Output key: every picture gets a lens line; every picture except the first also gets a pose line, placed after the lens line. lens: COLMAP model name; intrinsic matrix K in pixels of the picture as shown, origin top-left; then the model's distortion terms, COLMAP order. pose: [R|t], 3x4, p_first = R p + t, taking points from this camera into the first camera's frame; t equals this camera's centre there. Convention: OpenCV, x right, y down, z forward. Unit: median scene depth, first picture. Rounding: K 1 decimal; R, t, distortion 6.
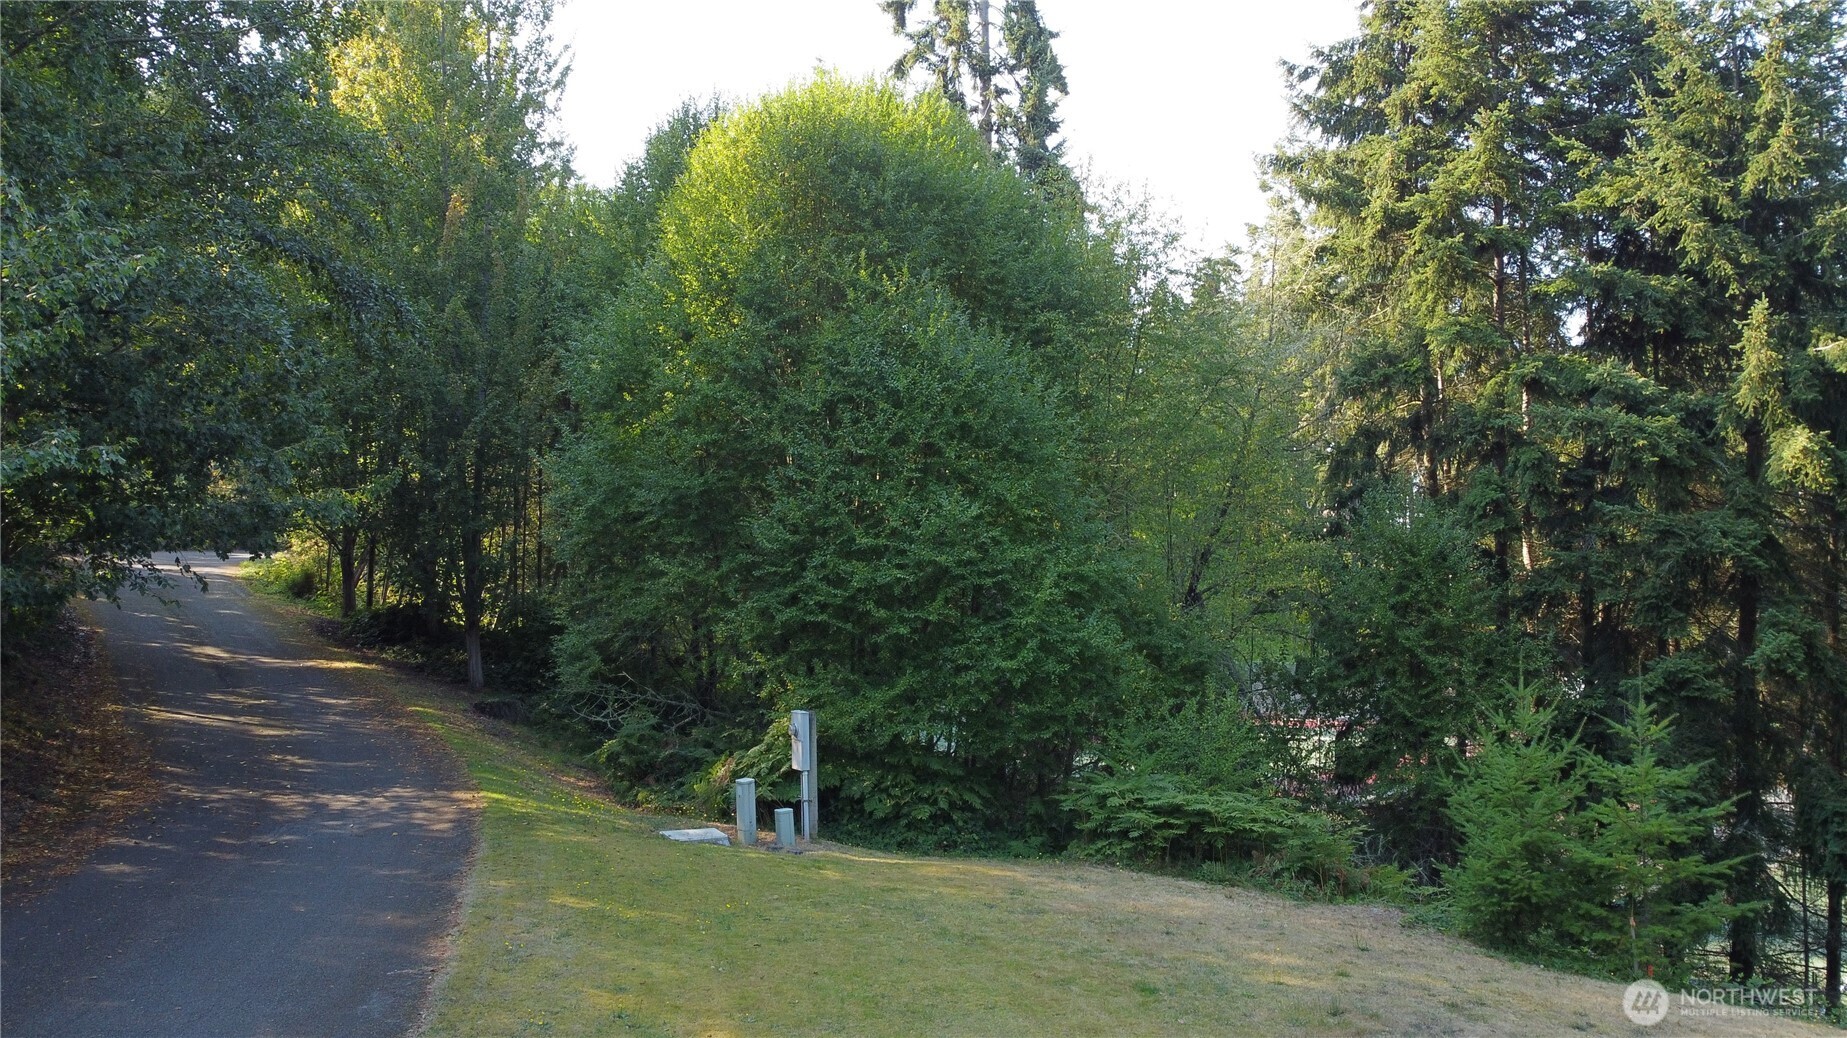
lens RADIAL K [[1411.3, 0, 923.5], [0, 1411.3, 519.0], [0, 0, 1]] dist [-0.001326, 0.006188]
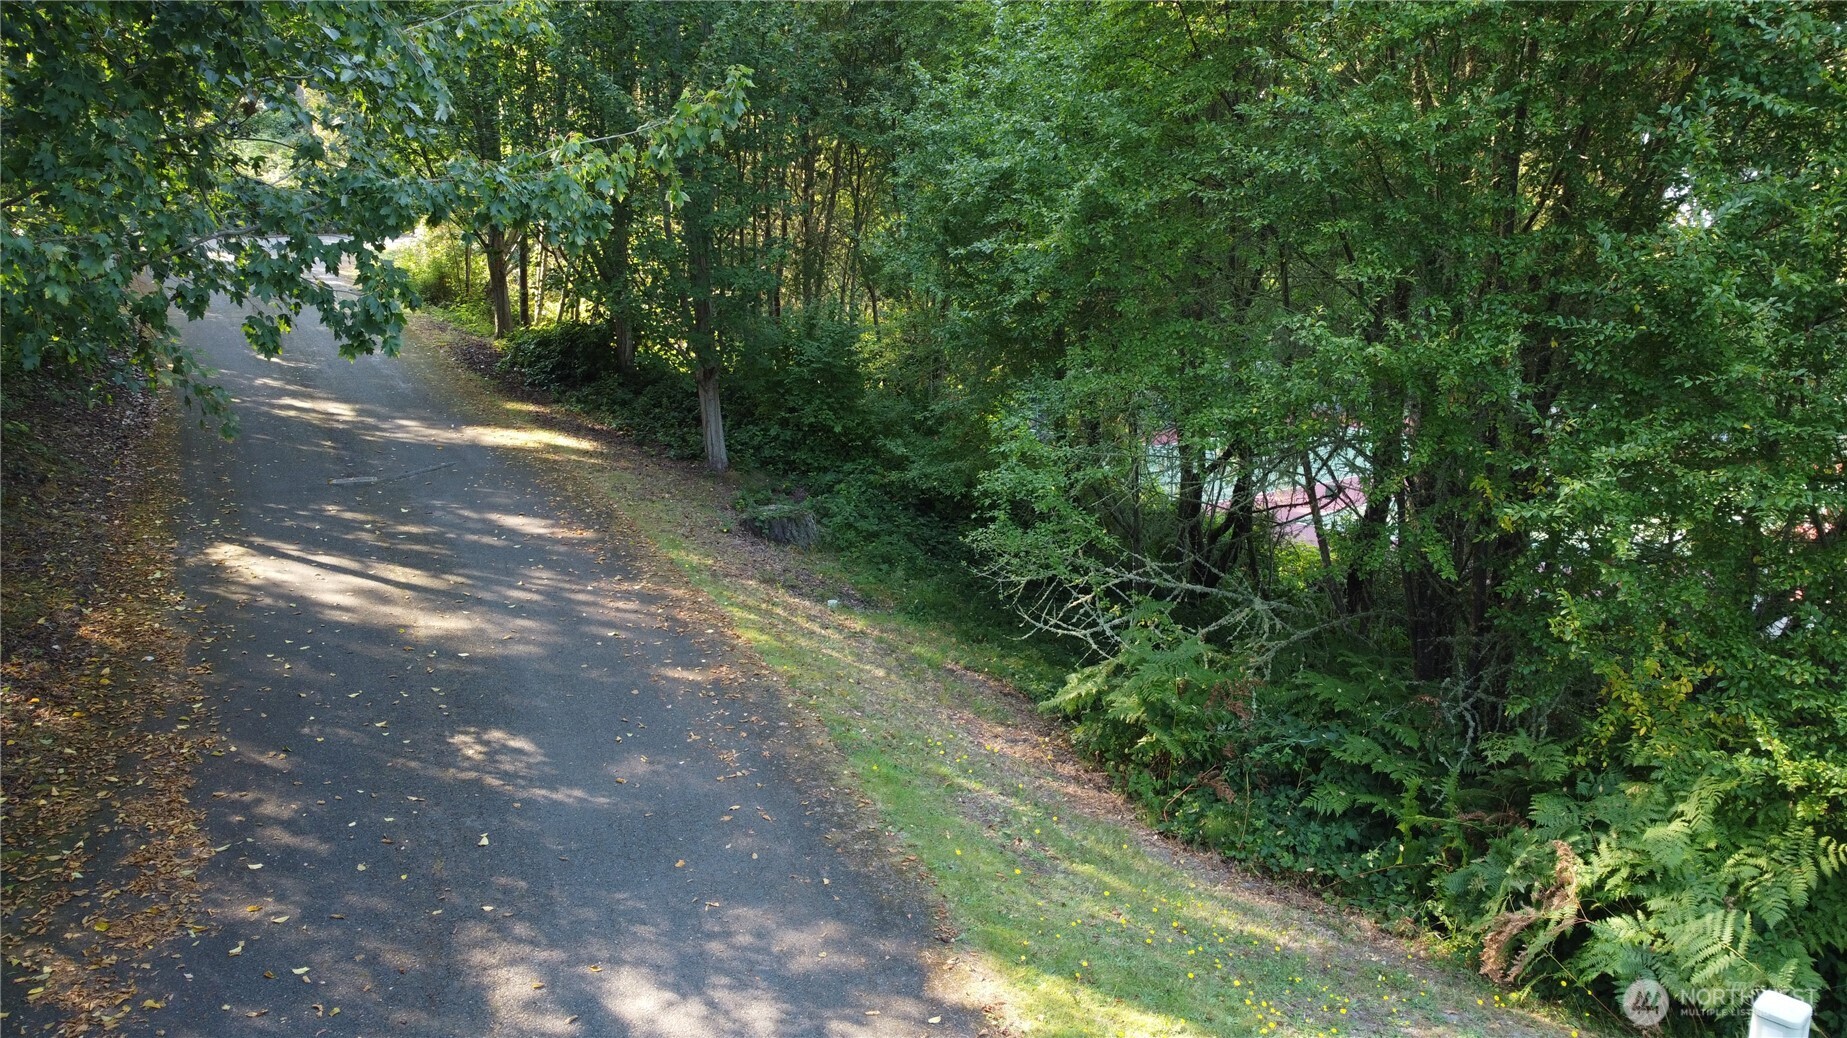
lens RADIAL K [[1411.3, 0, 923.5], [0, 1411.3, 519.0], [0, 0, 1]] dist [-0.001326, 0.006188]
pose [[0.996878, 0.015231, -0.077476, -0.291906], [0.002840, 0.973667, 0.227956, -0.010732], [0.078908, -0.227464, 0.970584, 0.631060]]
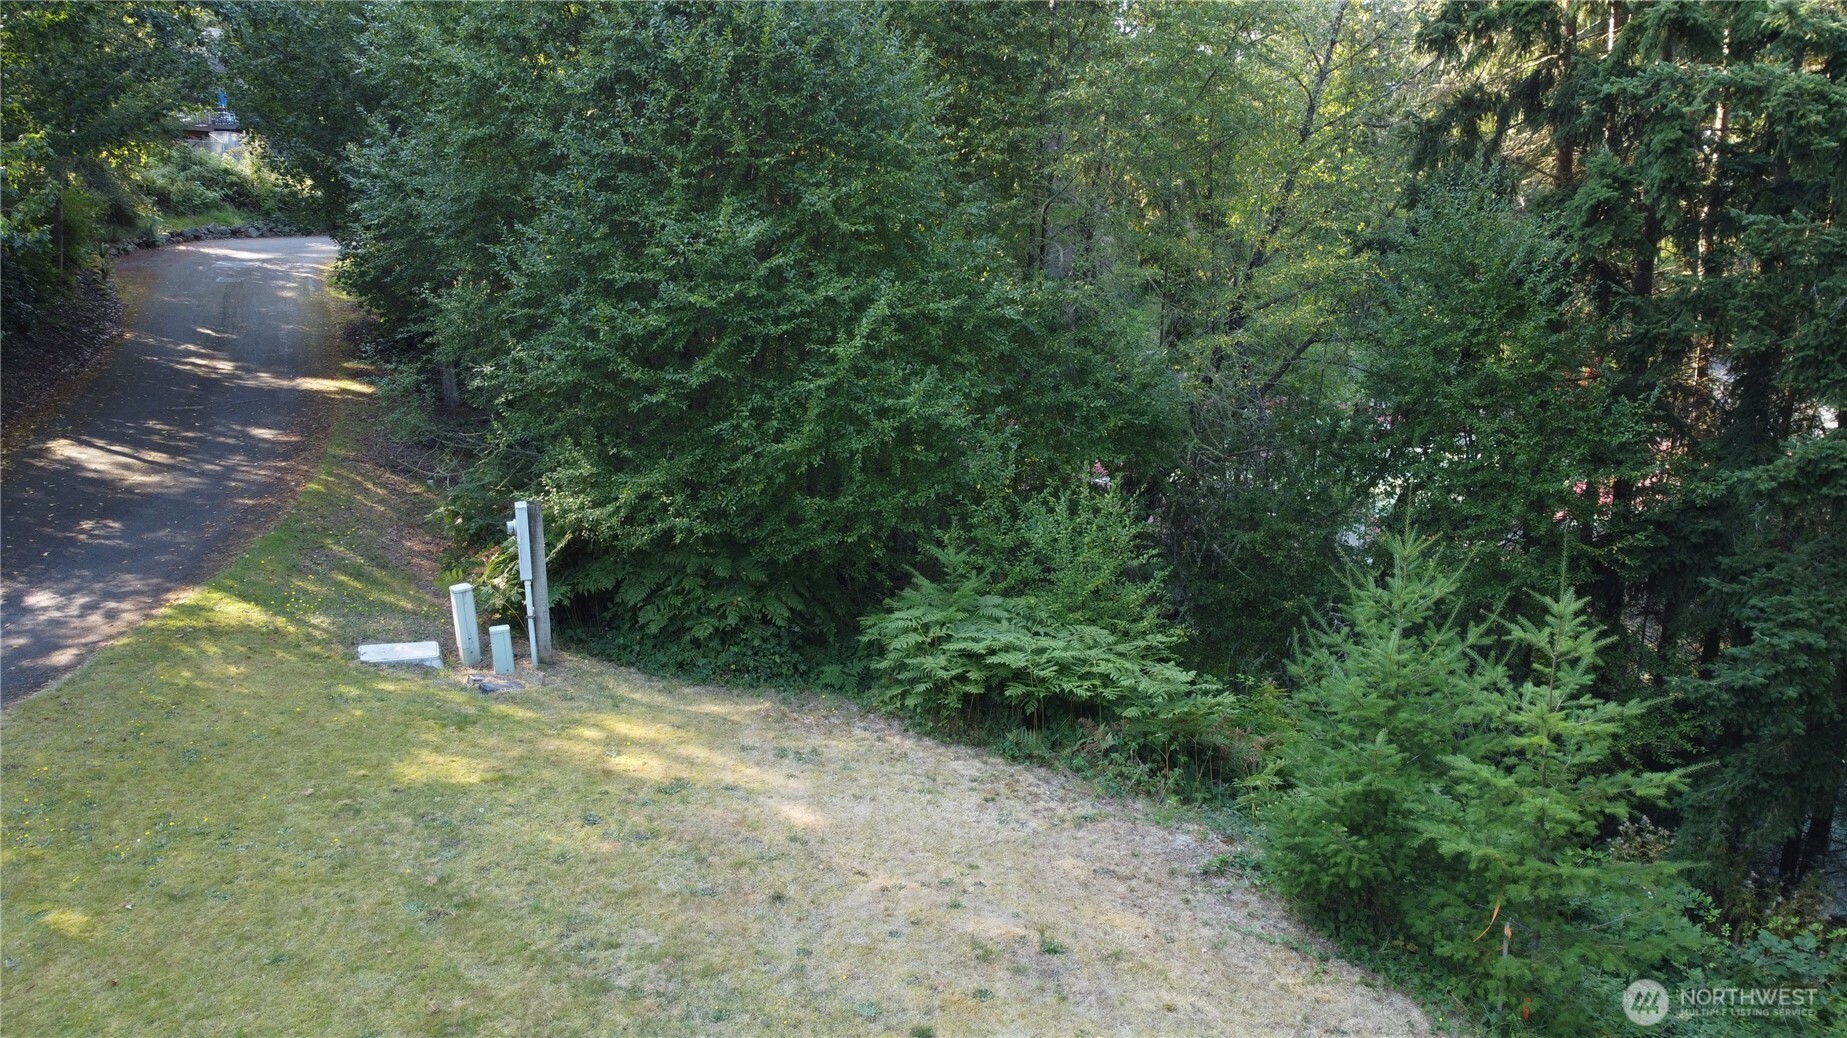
lens RADIAL K [[1416.0, 0, 958.7], [0, 1416.0, 524.4], [0, 0, 1]] dist [-0.018783, -0.003296]
pose [[0.984467, 0.033697, -0.172305, 0.266919], [0.007317, 0.972680, 0.232033, -0.027966], [0.175417, -0.229690, 0.957325, 0.287163]]
